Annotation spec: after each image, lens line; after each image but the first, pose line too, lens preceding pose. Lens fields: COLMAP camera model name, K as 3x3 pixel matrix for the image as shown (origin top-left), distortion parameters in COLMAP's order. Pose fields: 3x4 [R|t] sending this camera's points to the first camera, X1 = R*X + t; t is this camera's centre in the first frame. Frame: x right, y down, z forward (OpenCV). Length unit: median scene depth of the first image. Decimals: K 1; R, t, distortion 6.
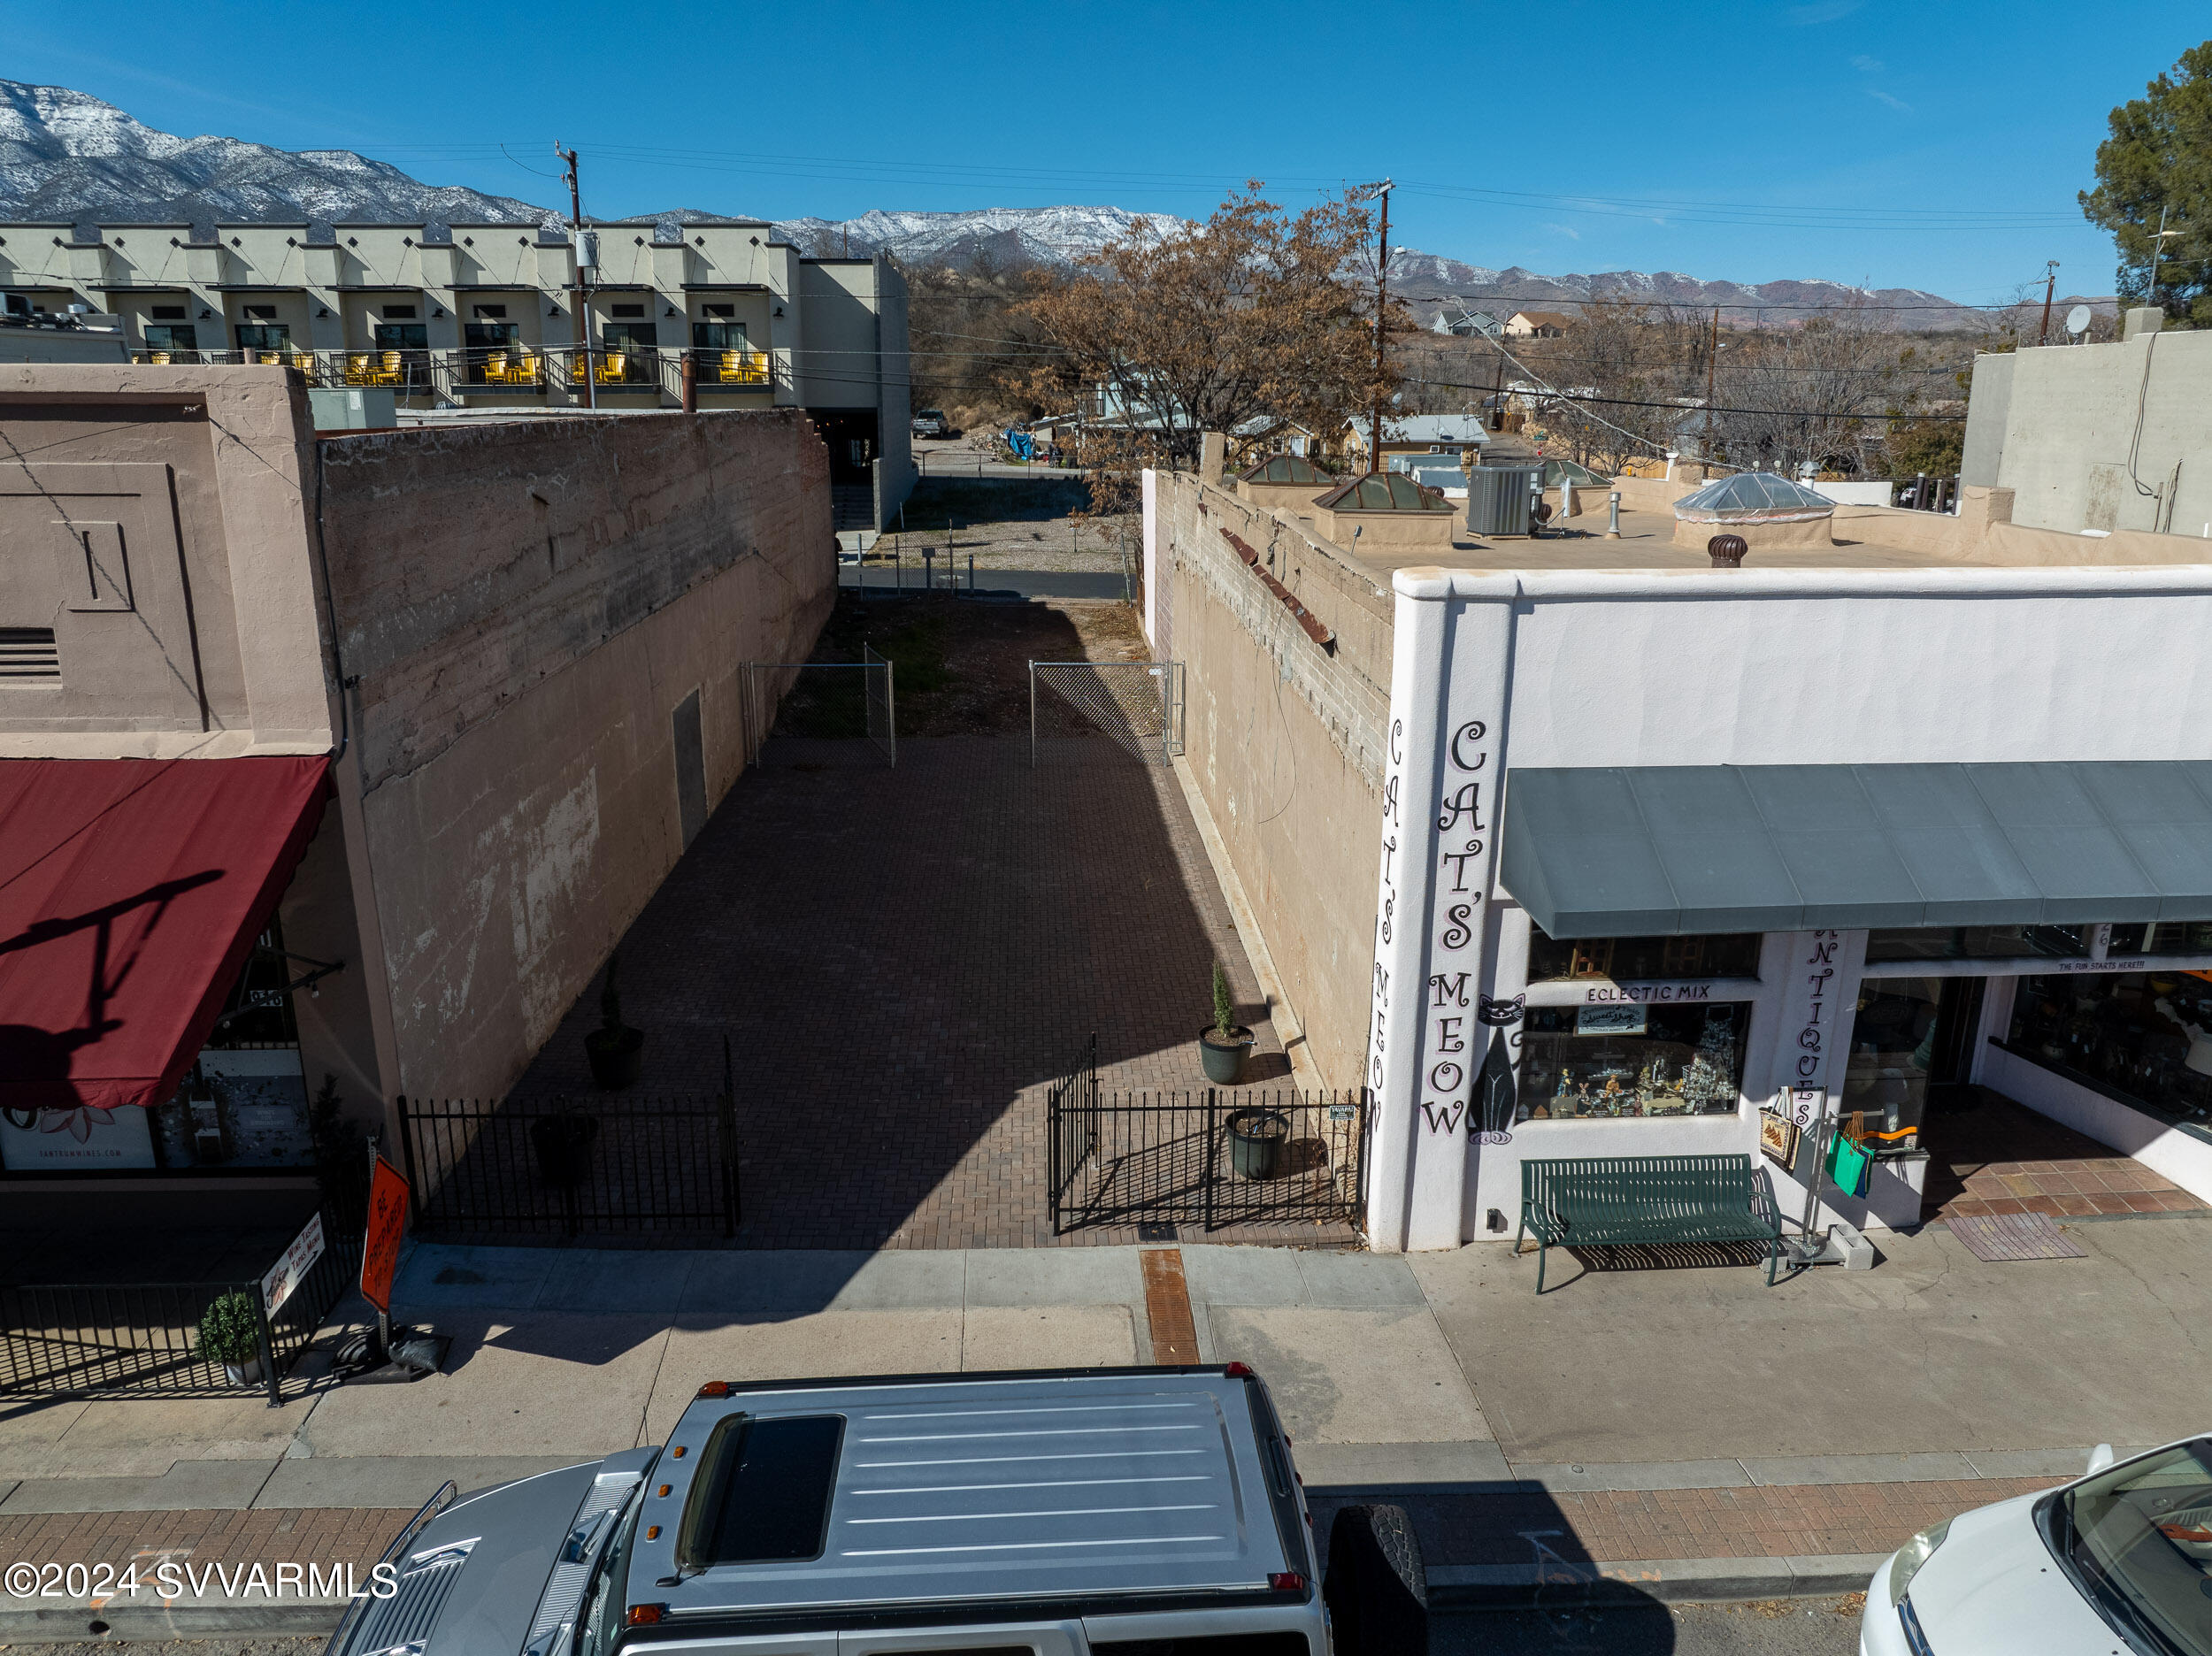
lens RADIAL K [[1554.9, 0, 1127.7], [0, 1554.9, 837.0], [0, 0, 1]] dist [-0.051306, 0.020951]
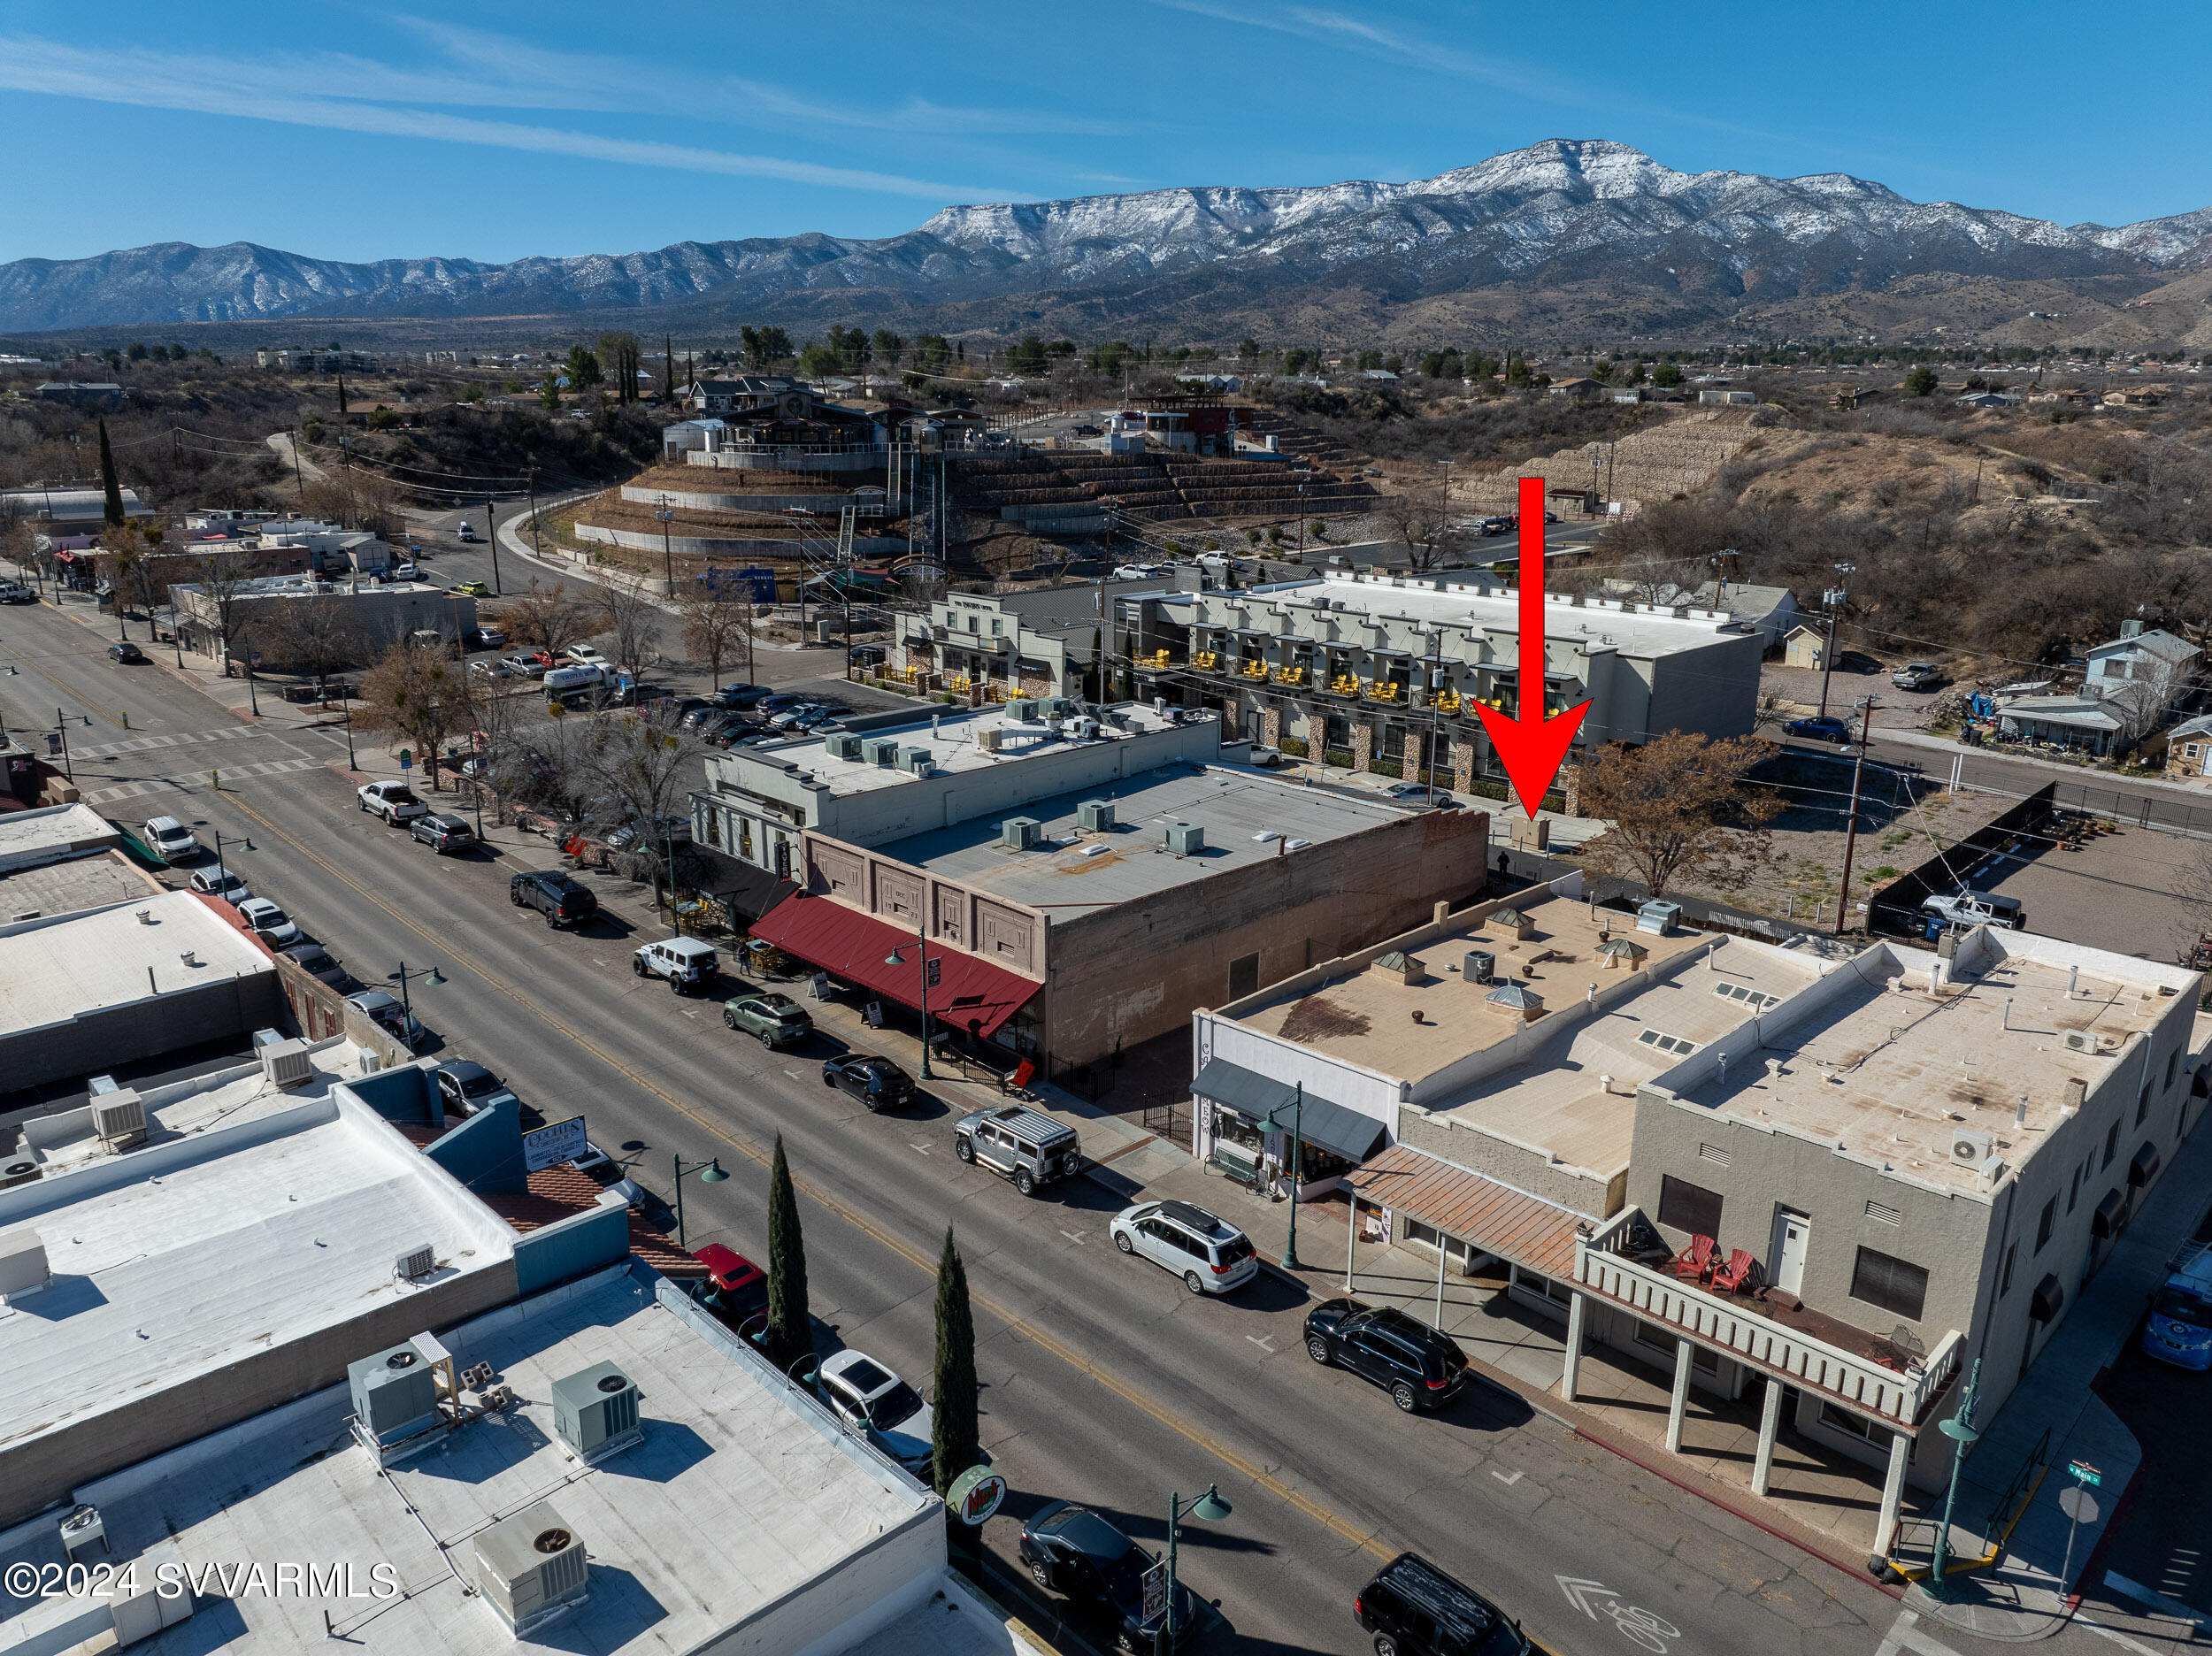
lens RADIAL K [[1554.9, 0, 1116.3], [0, 1554.9, 827.5], [0, 0, 1]] dist [-0.051306, 0.020951]
pose [[0.656158, 0.200724, -0.727439, 1.680829], [-0.212407, 0.974127, 0.077200, -0.512782], [0.724114, 0.103858, 0.681816, -1.233921]]
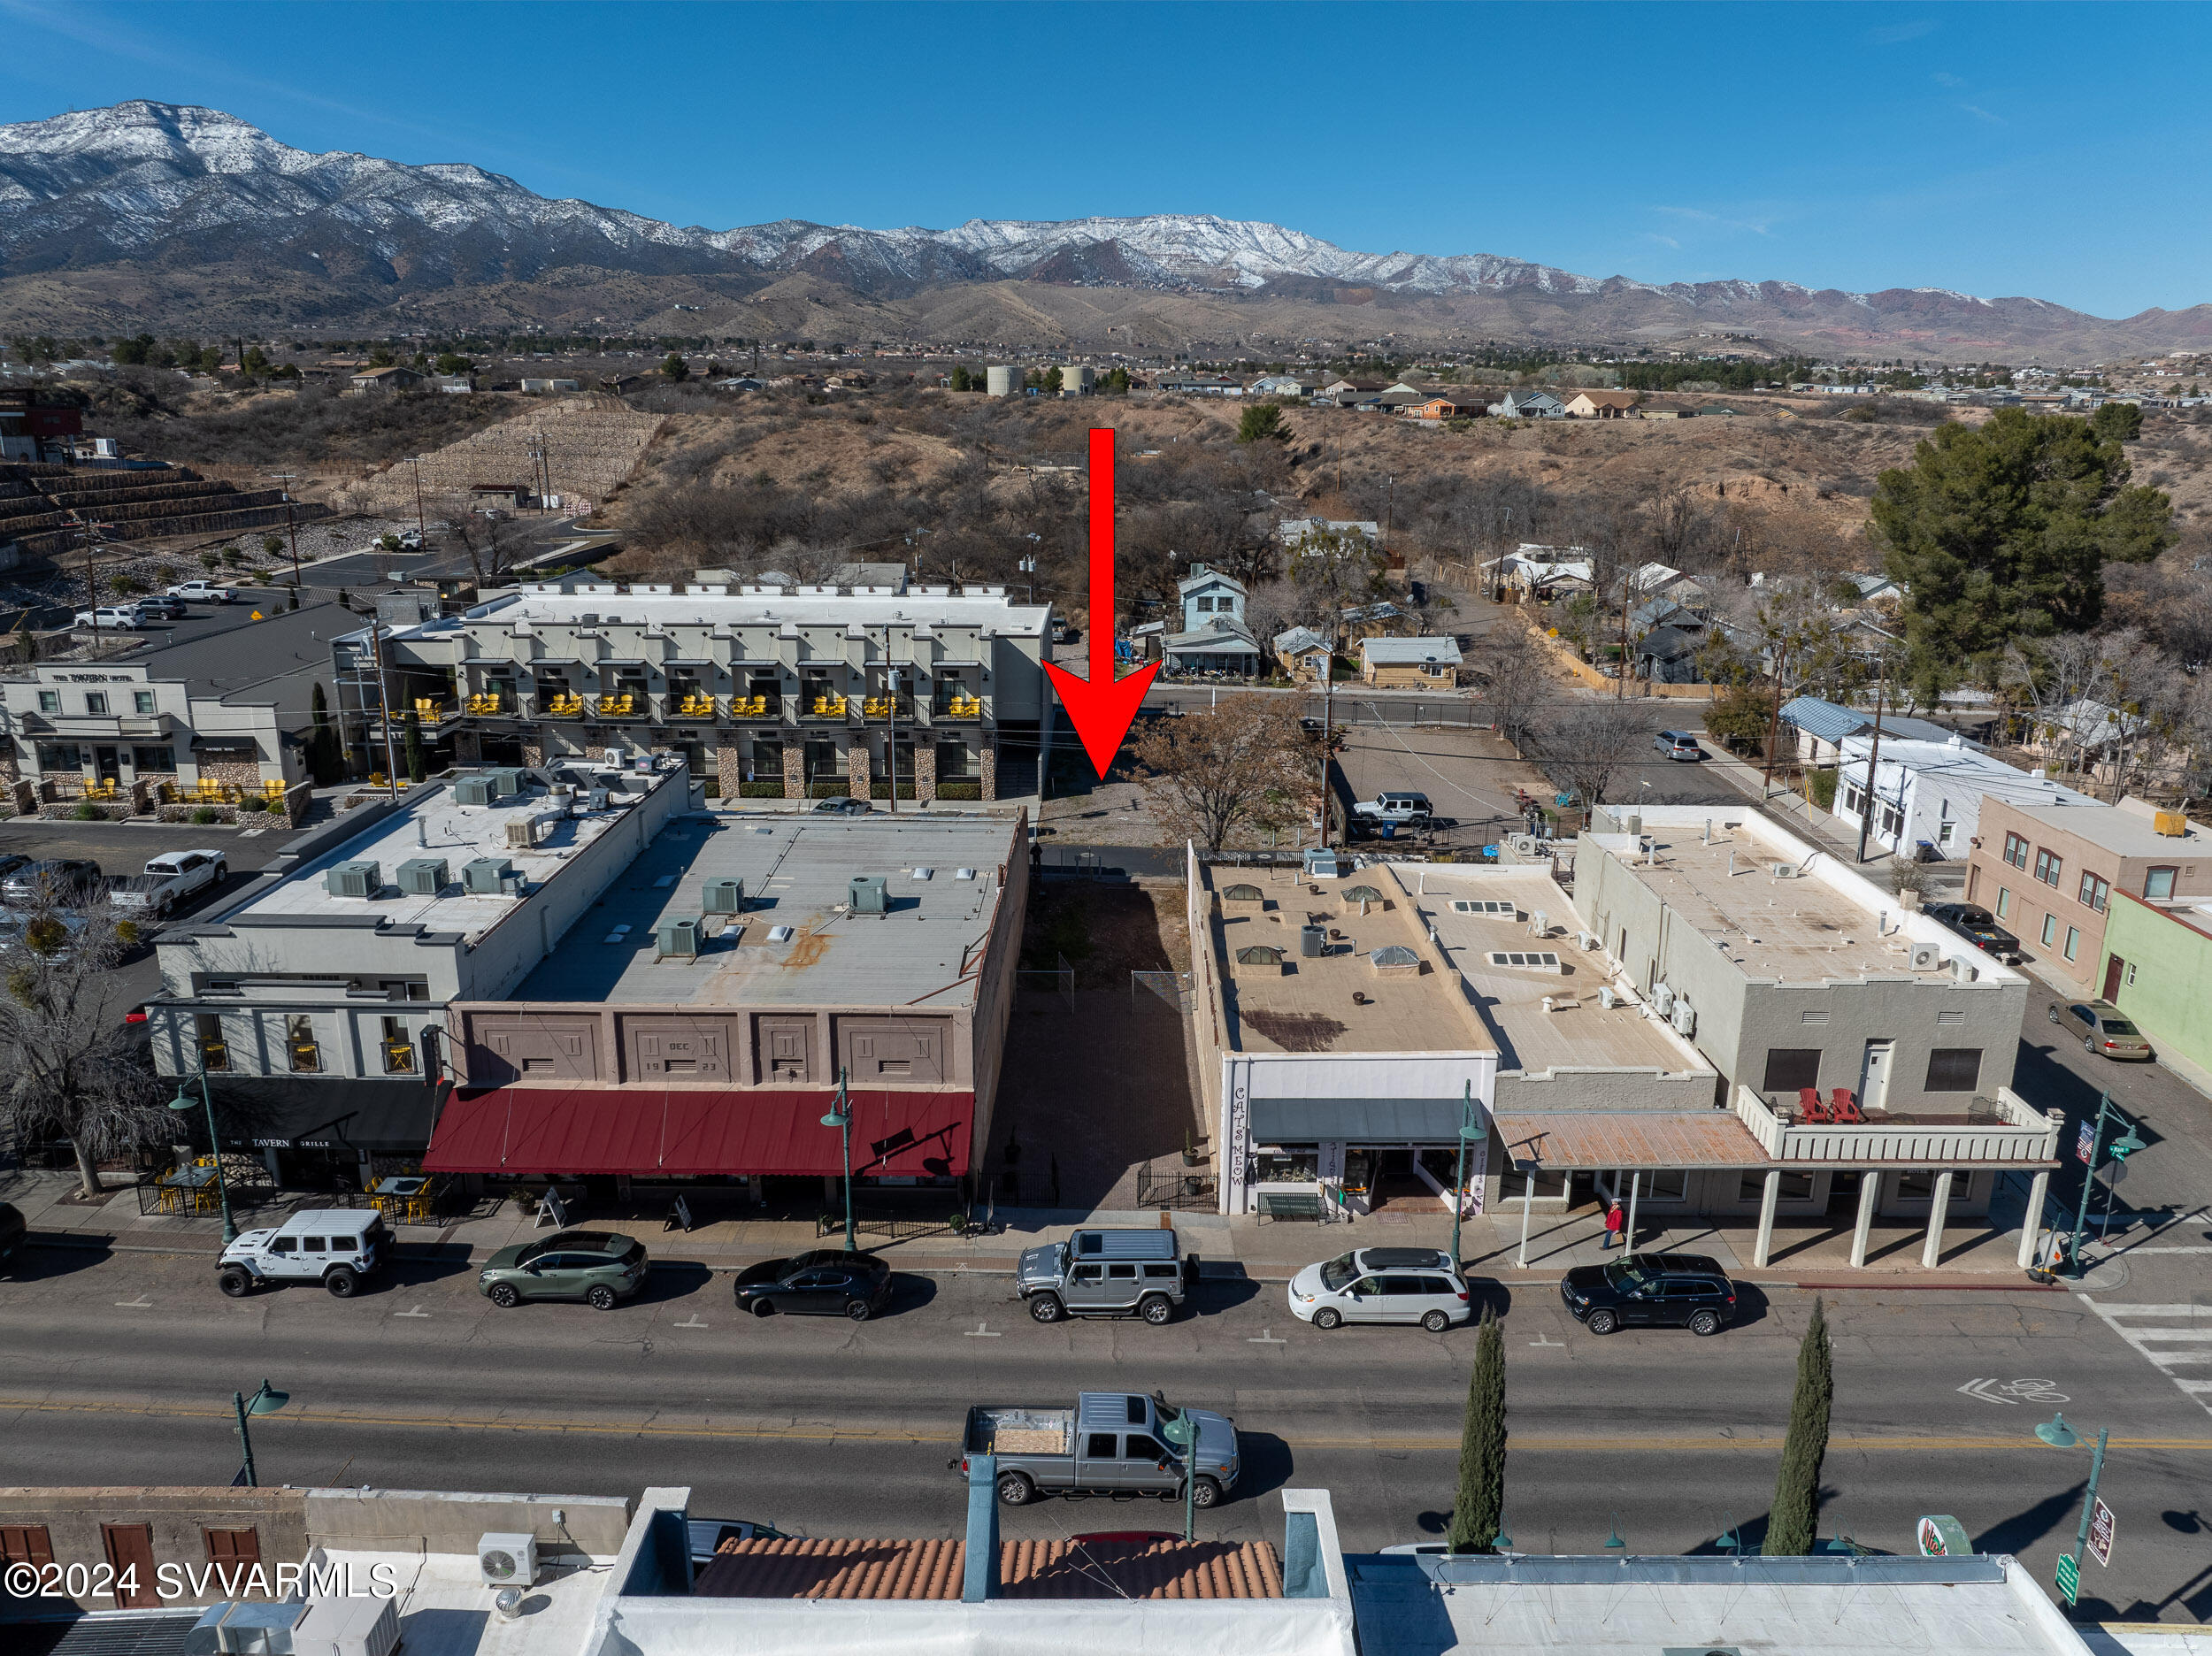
lens RADIAL K [[1554.9, 0, 1123.9], [0, 1554.9, 832.6], [0, 0, 1]] dist [-0.051306, 0.020951]
pose [[0.998053, 0.017622, -0.059828, 0.075288], [-0.018032, 0.999818, -0.006311, -0.376079], [0.059706, 0.007378, 0.998189, -1.649592]]
